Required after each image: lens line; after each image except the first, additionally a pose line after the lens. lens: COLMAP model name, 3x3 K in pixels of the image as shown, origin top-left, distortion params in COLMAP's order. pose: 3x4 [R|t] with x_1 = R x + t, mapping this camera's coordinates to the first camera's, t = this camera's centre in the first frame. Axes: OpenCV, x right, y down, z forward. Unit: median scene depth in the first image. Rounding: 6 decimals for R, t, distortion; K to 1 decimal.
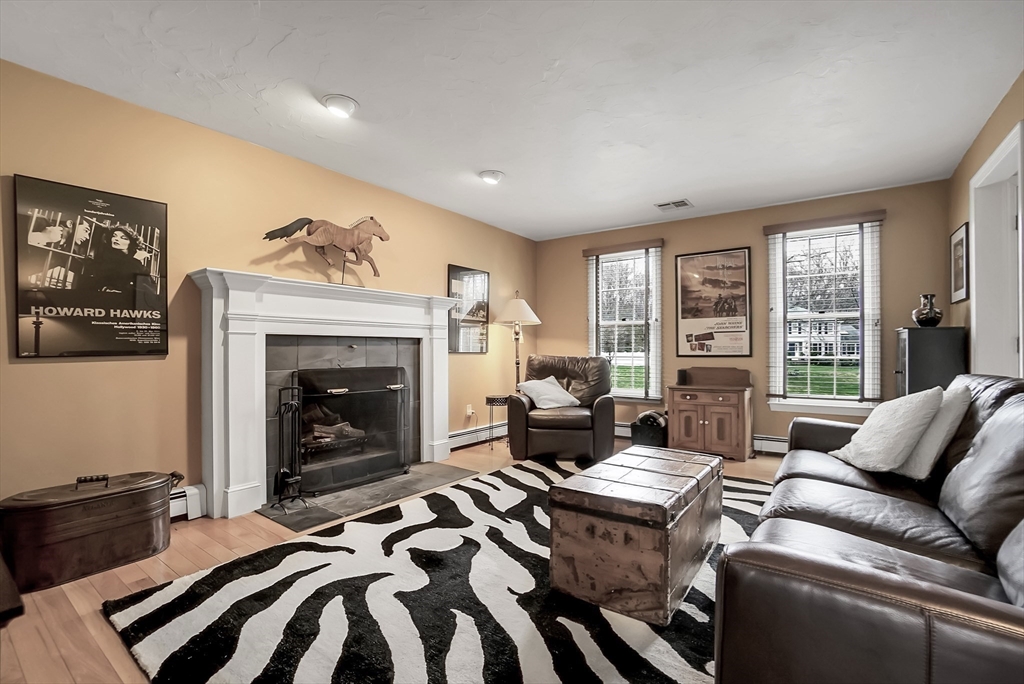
lens RADIAL K [[466.5, 0, 517.8], [0, 466.5, 344.4], [0, 0, 1]] dist [-0.066484, 0.021357]
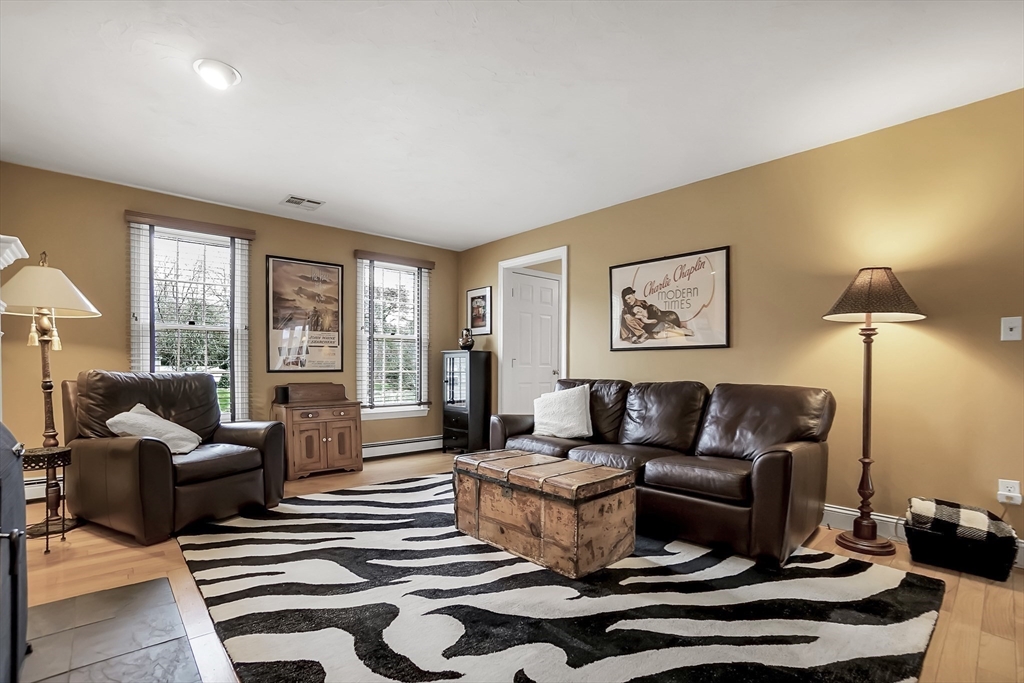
lens RADIAL K [[486.2, 0, 512.2], [0, 486.2, 365.3], [0, 0, 1]] dist [0.002308, 0.000357]
pose [[0.223621, 0.002937, 0.974672, -0.481765], [-0.024117, 0.999706, 0.002521, 0.000740], [-0.974378, -0.024070, 0.223626, 0.375772]]
